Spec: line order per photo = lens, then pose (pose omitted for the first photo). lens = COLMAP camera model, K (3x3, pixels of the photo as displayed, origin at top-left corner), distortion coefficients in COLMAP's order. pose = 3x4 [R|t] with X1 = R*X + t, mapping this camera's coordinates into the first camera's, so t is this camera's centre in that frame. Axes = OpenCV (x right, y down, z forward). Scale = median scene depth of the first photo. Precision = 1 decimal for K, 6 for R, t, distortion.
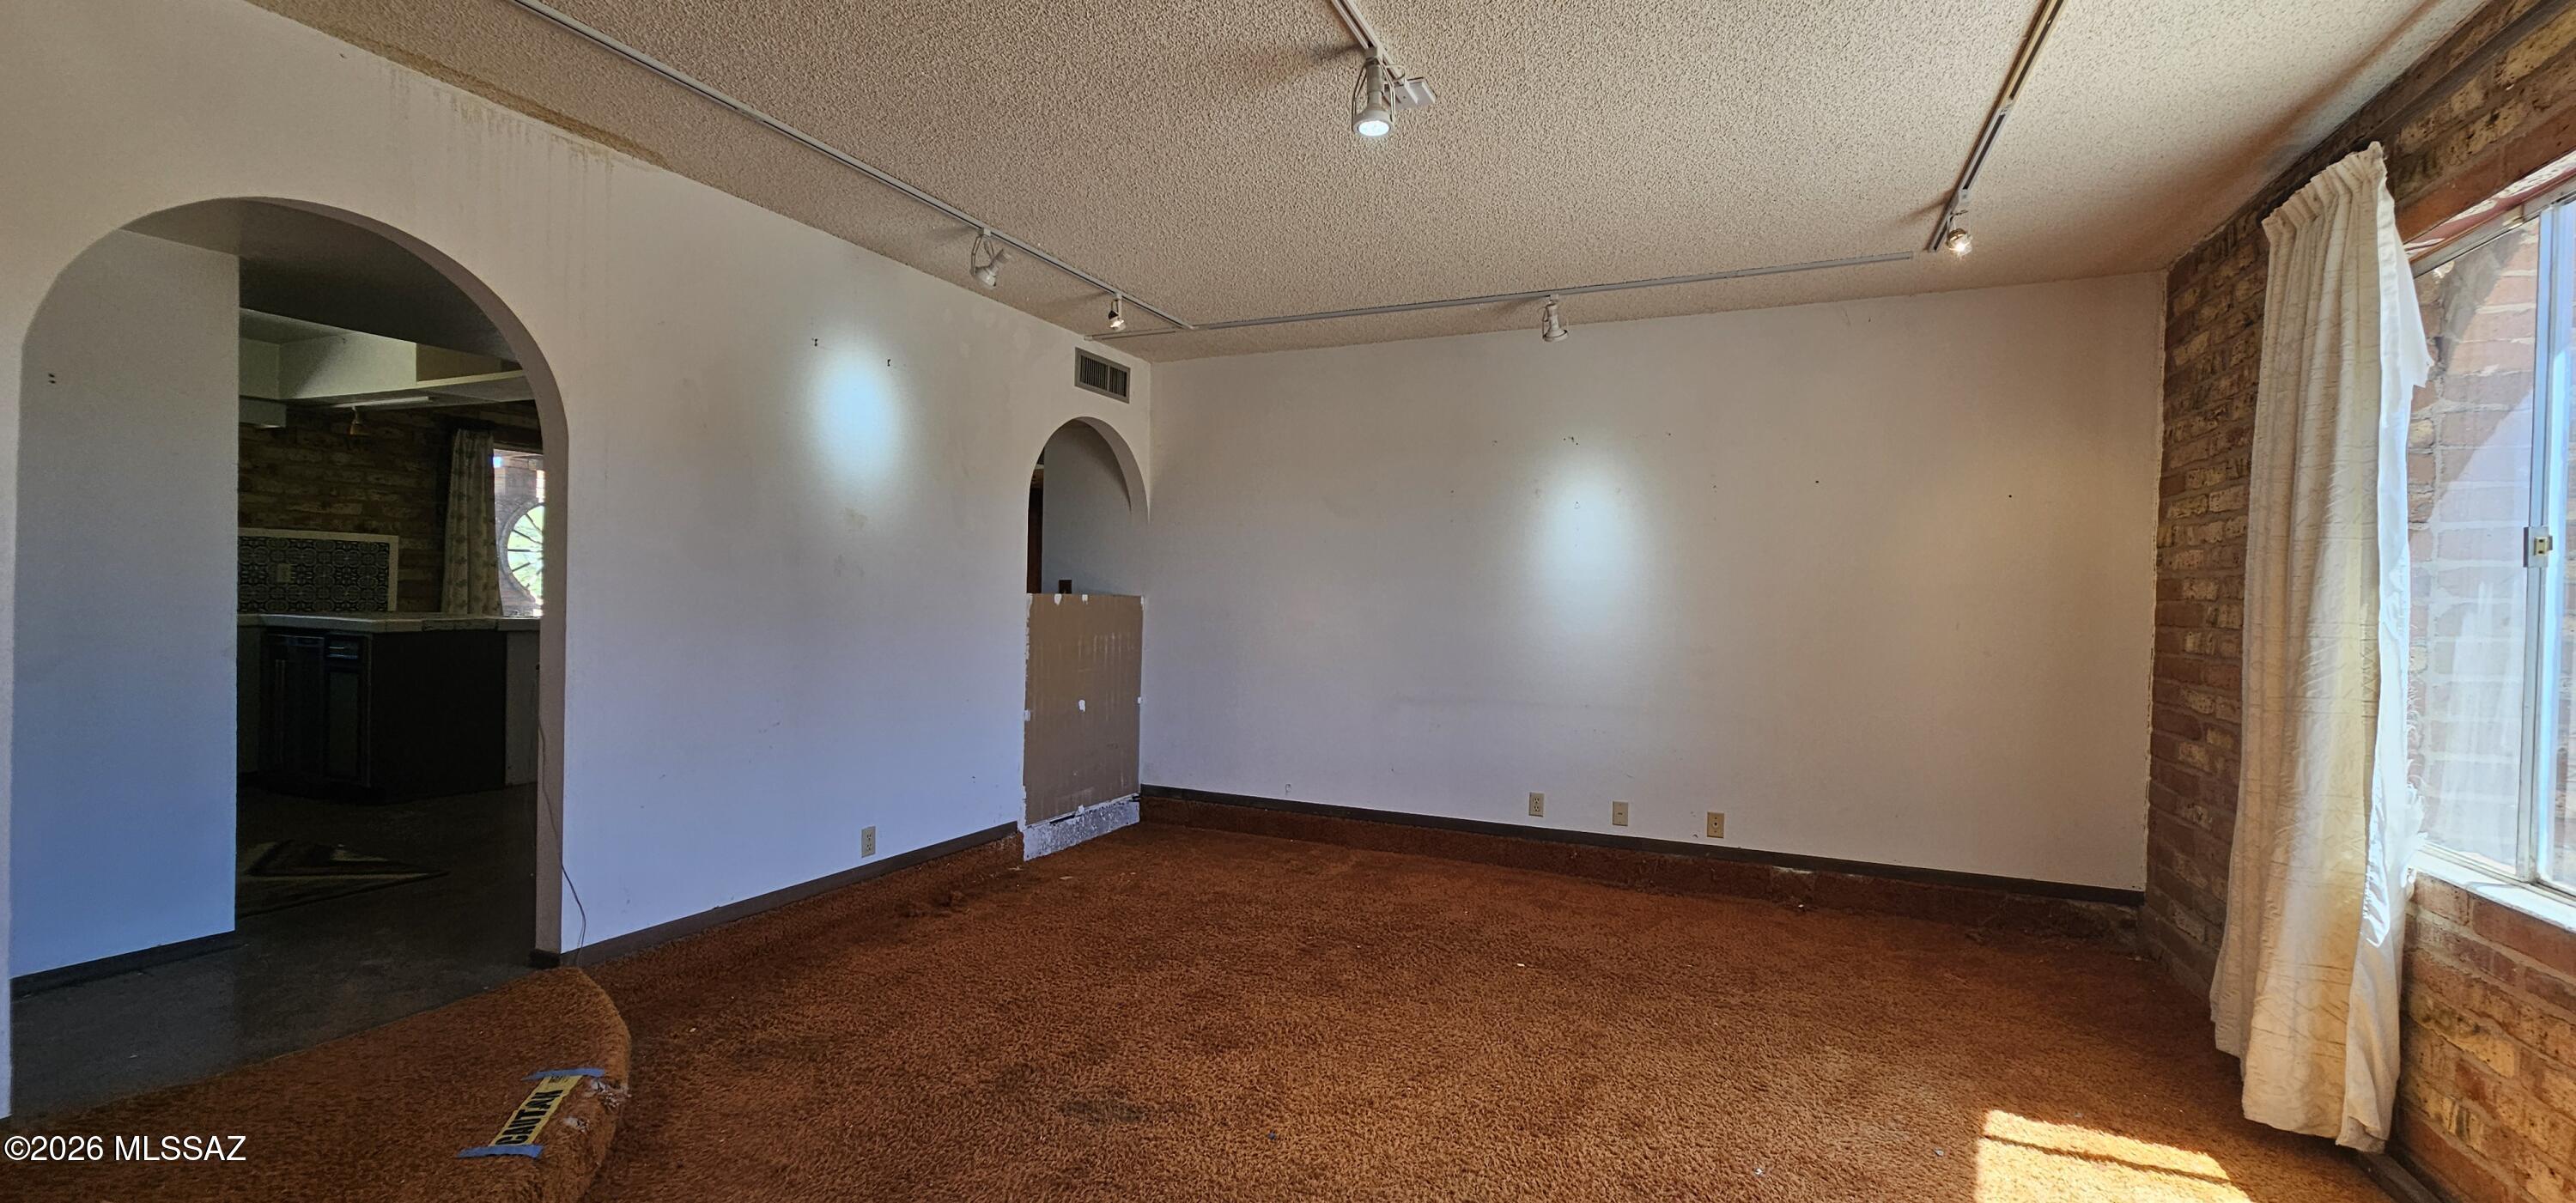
lens RADIAL K [[1048.4, 0, 1289.7], [0, 1048.4, 610.3], [0, 0, 1]] dist [-0.000342, 0.000649]
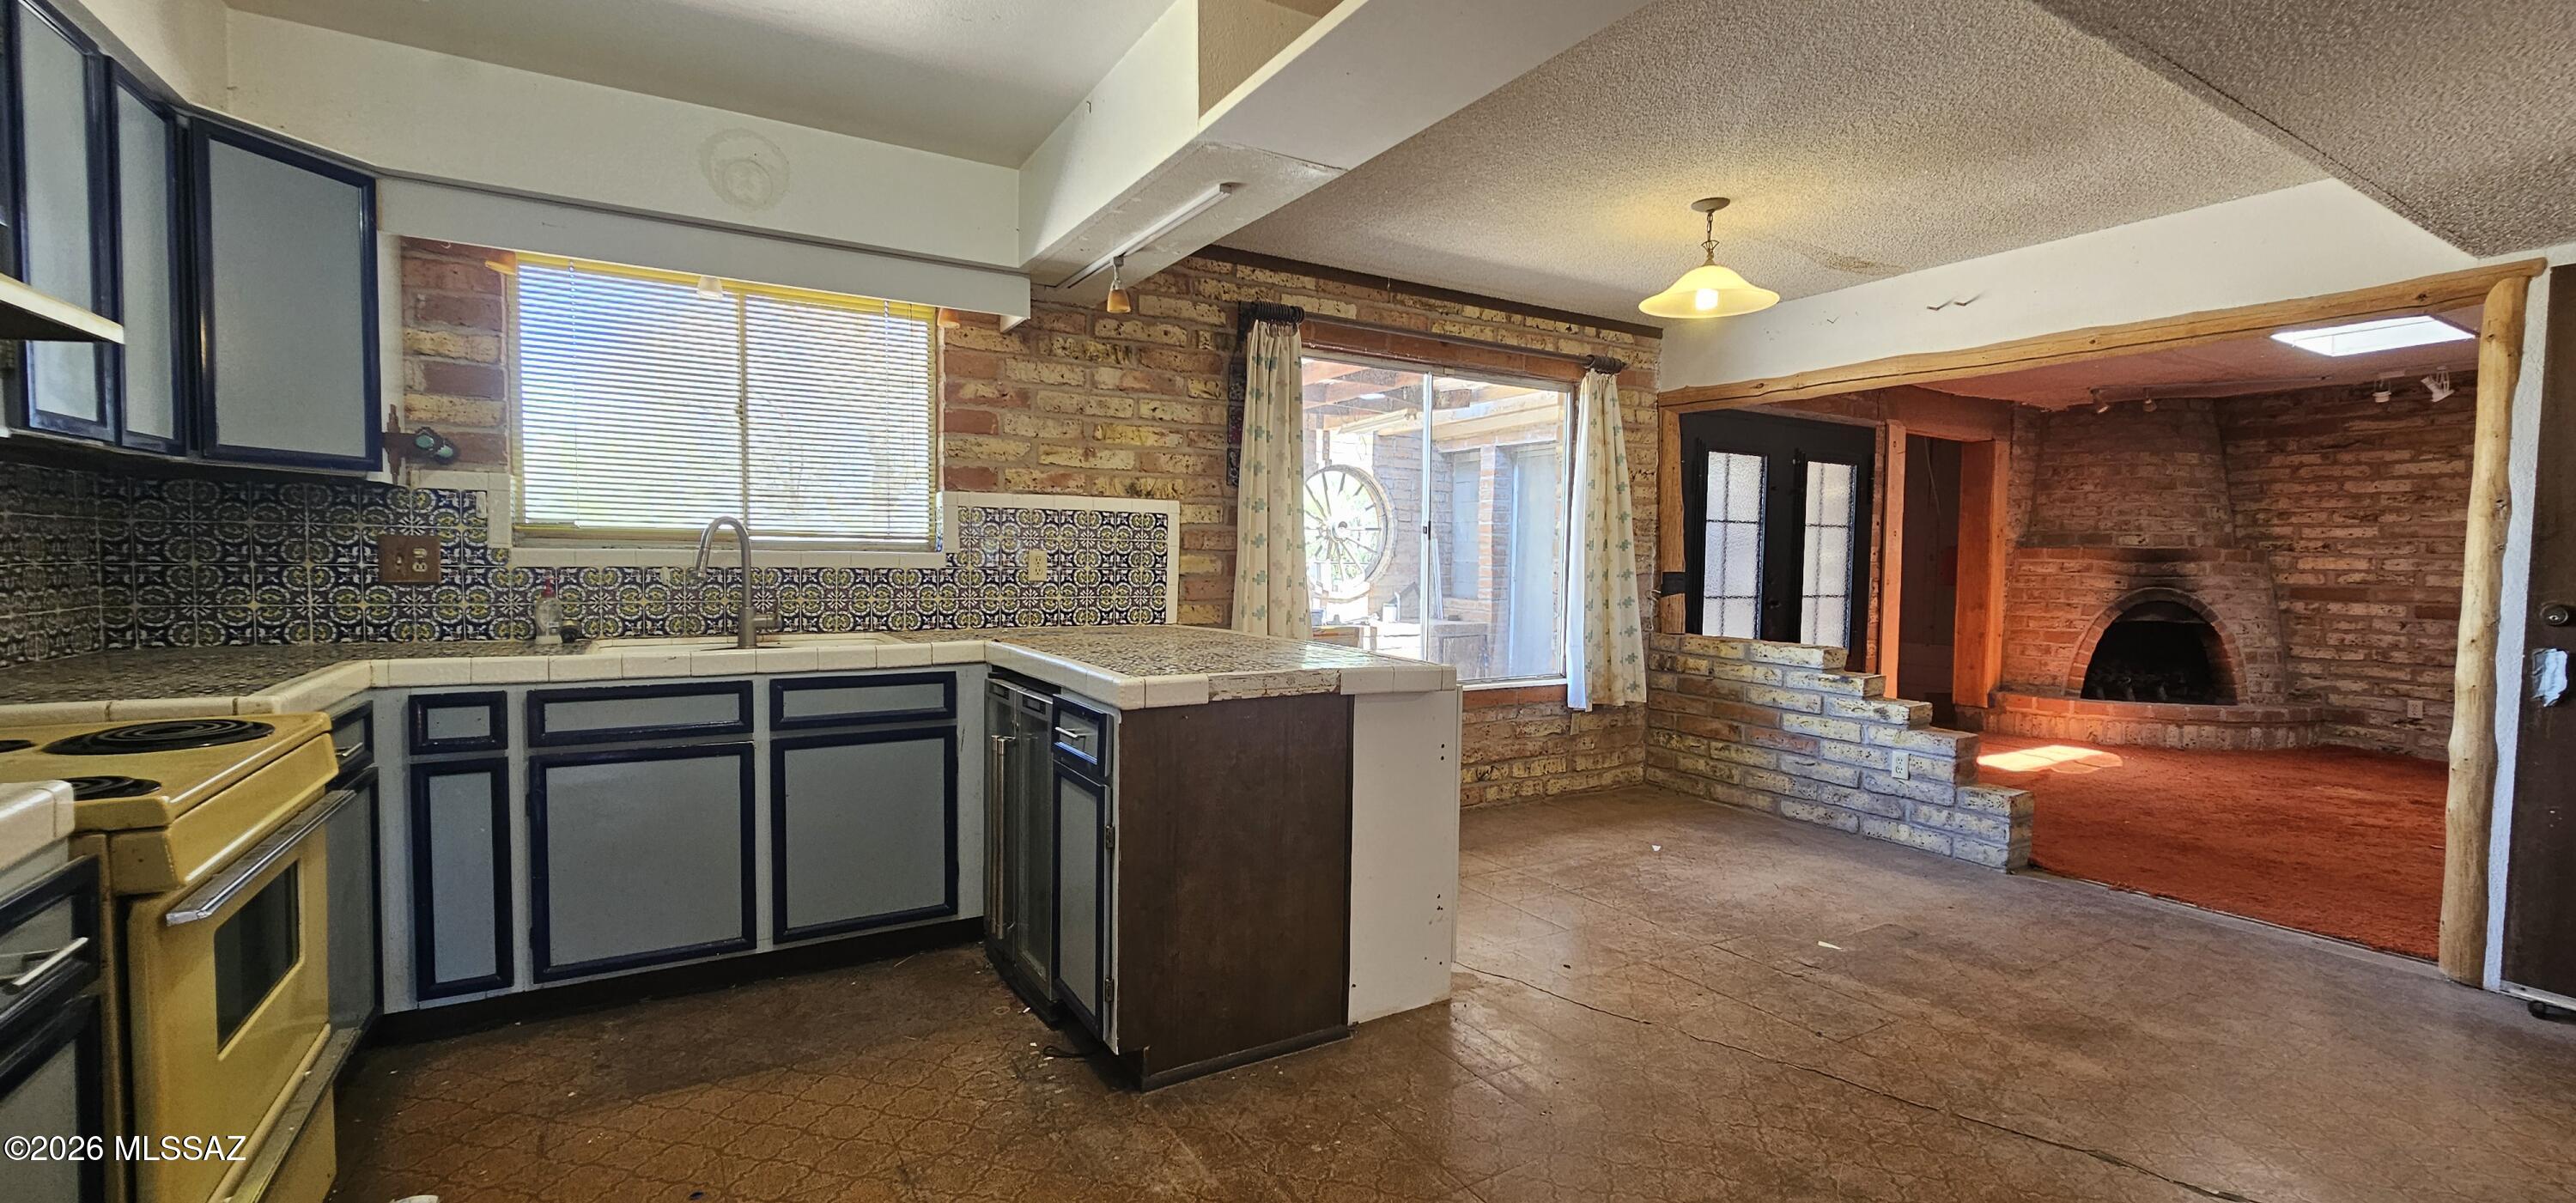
lens RADIAL K [[1048.4, 0, 1298.4], [0, 1048.4, 609.4], [0, 0, 1]] dist [-0.000342, 0.000649]
pose [[0.822284, 0.017765, -0.568800, -0.470784], [-0.002450, 0.999614, 0.027679, -0.026411], [0.569072, -0.021367, 0.822010, 0.568193]]
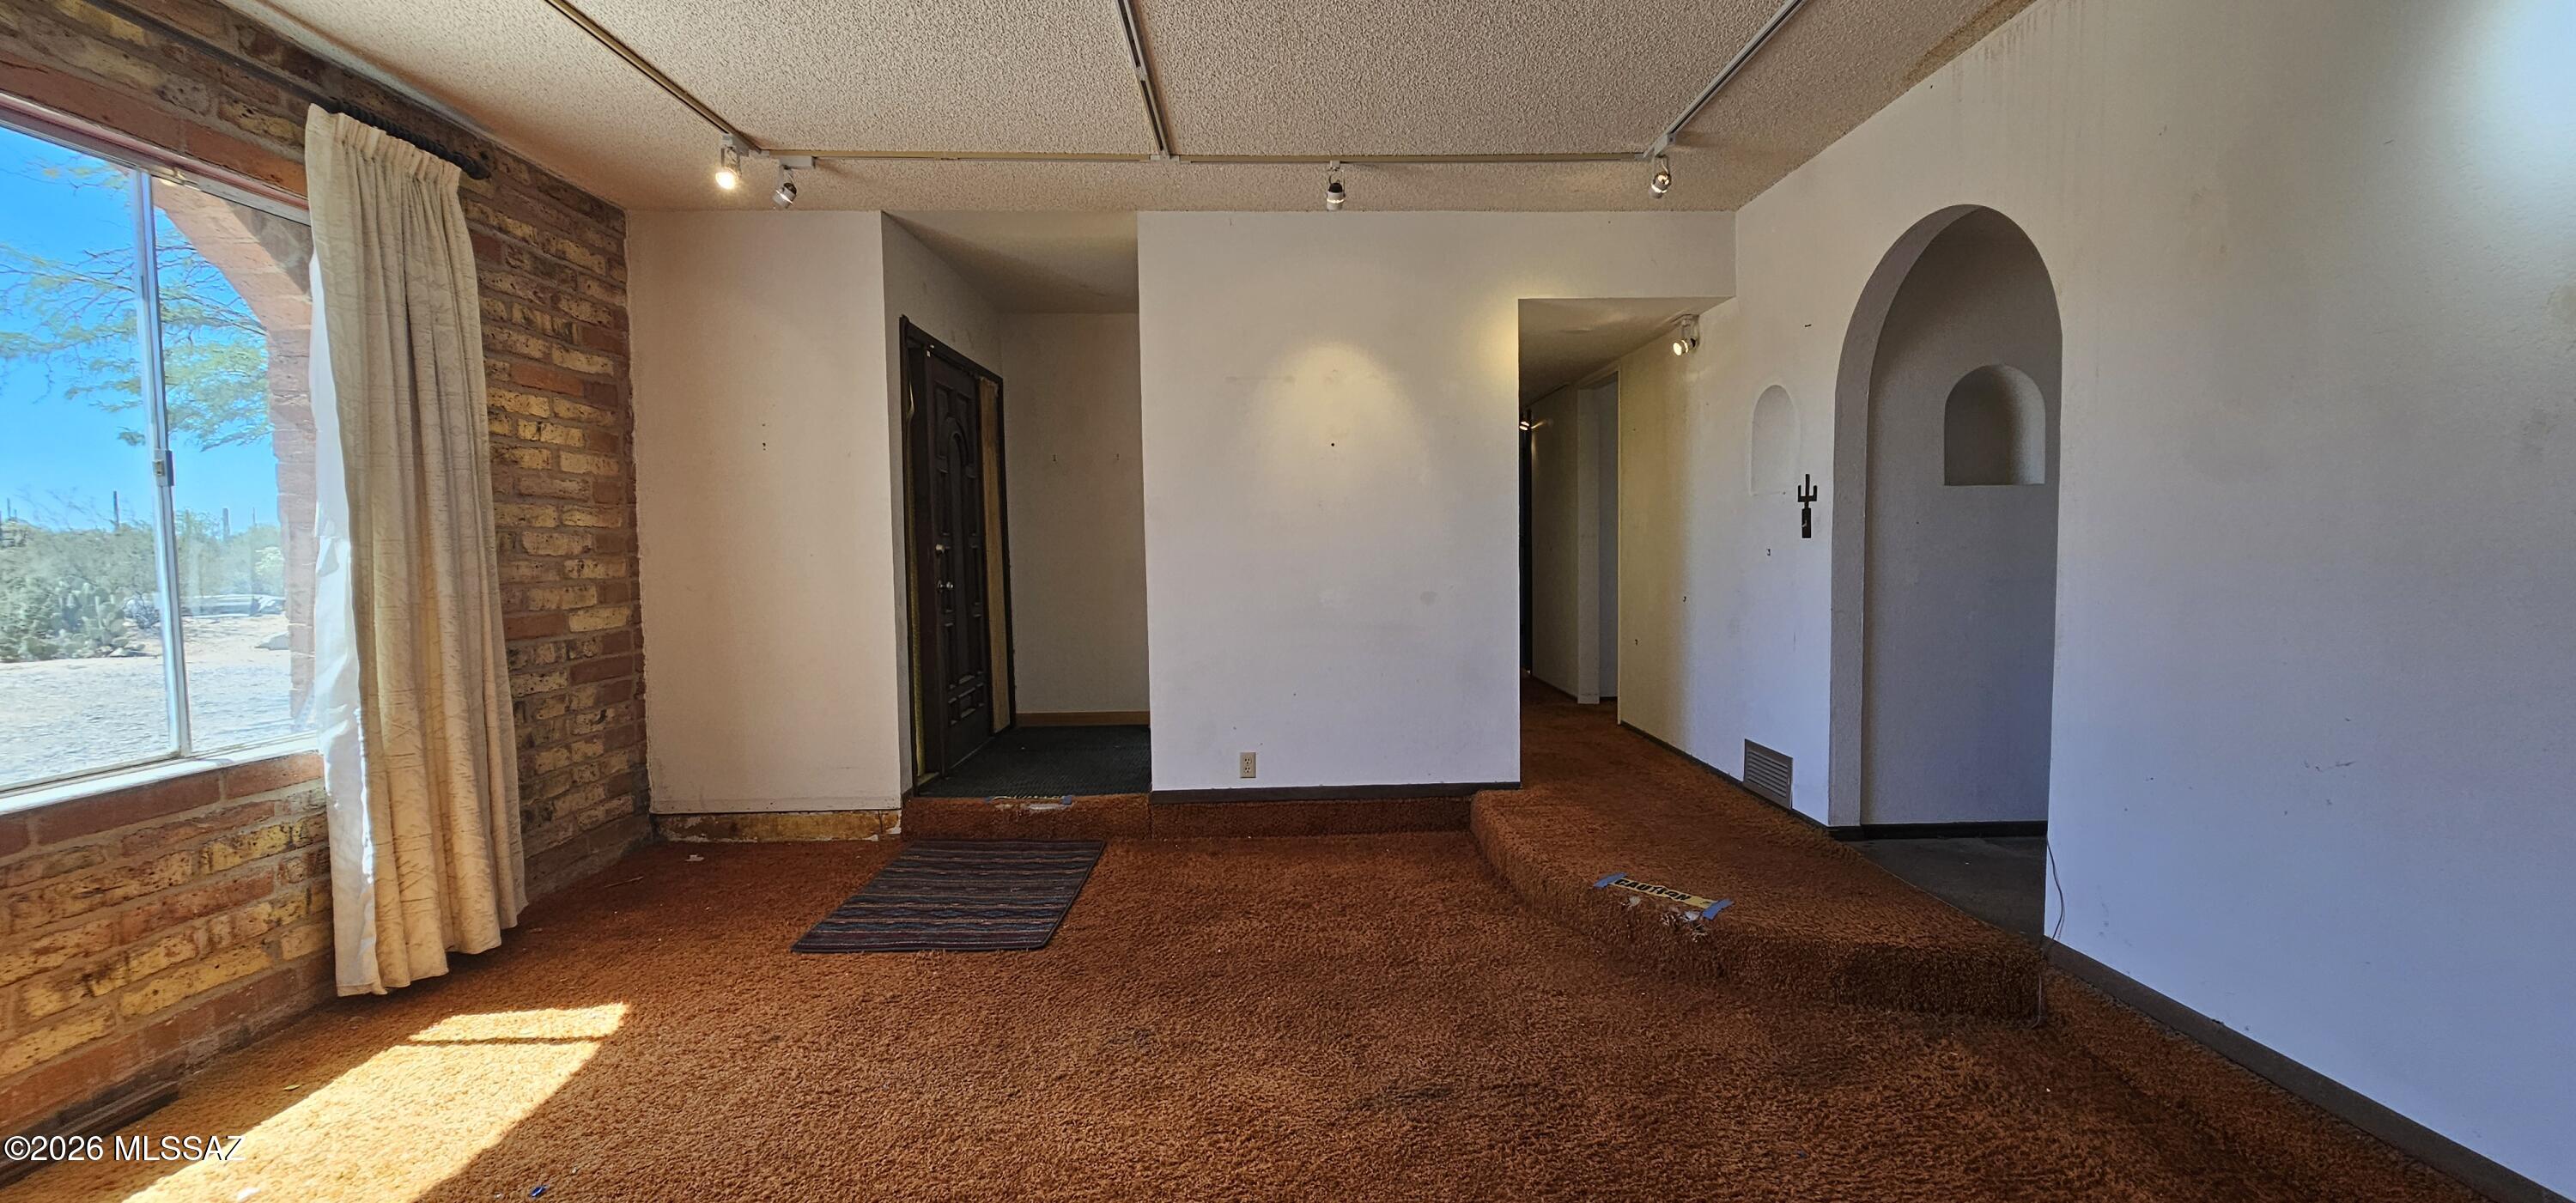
lens RADIAL K [[1048.4, 0, 1296.7], [0, 1048.4, 611.2], [0, 0, 1]] dist [-0.000342, 0.000649]
pose [[-0.905256, 0.017622, -0.424501, 0.119447], [-0.011031, 0.997828, 0.064947, 0.002915], [0.424724, 0.063476, -0.903095, 0.747673]]
